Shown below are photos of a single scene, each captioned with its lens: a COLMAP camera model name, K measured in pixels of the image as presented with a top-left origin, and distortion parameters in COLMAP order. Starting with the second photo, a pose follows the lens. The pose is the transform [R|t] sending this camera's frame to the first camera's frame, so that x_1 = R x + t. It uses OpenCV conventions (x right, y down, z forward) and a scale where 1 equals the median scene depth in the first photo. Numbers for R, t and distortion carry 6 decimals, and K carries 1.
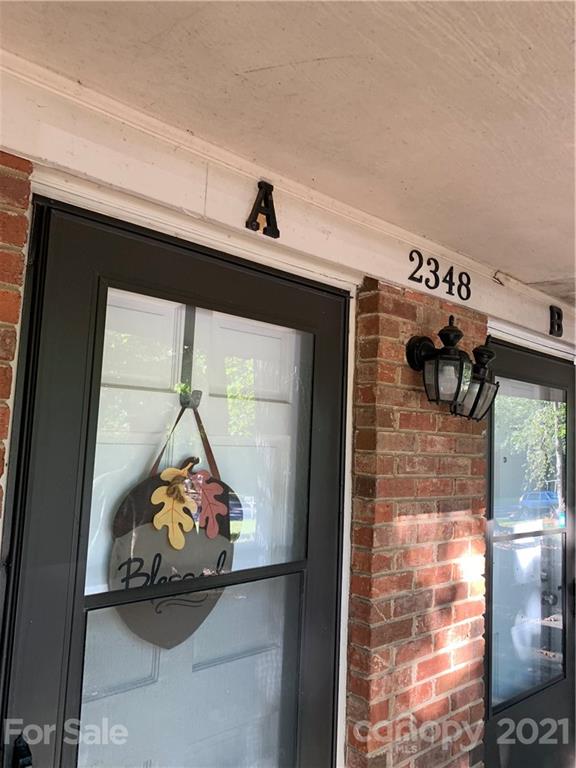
lens RADIAL K [[600.1, 0, 288.0], [0, 600.1, 384.0], [0, 0, 1]] dist [-0.000987, 0.002957]
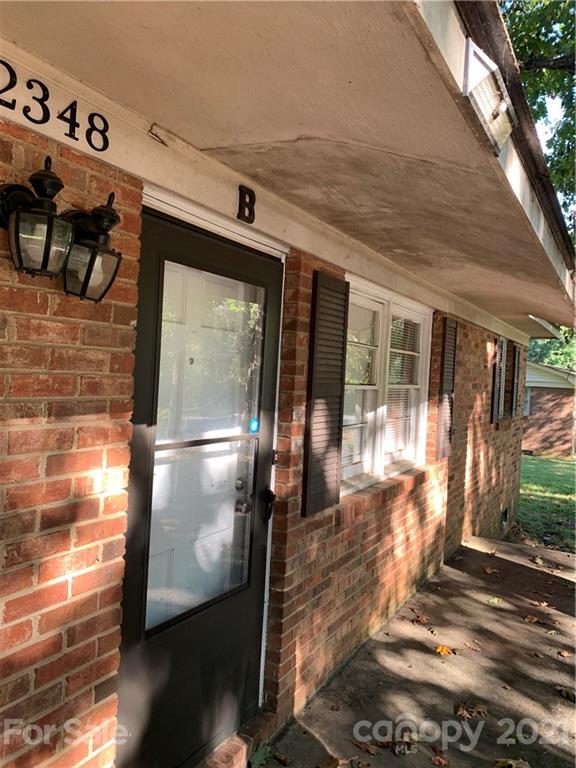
lens RADIAL K [[600.1, 0, 288.0], [0, 600.1, 384.0], [0, 0, 1]] dist [-0.000987, 0.002957]
pose [[0.947915, -0.007816, 0.318428, 0.284394], [-0.034434, 0.991326, 0.126836, 0.055956], [-0.316658, -0.131195, 0.939423, 0.147849]]
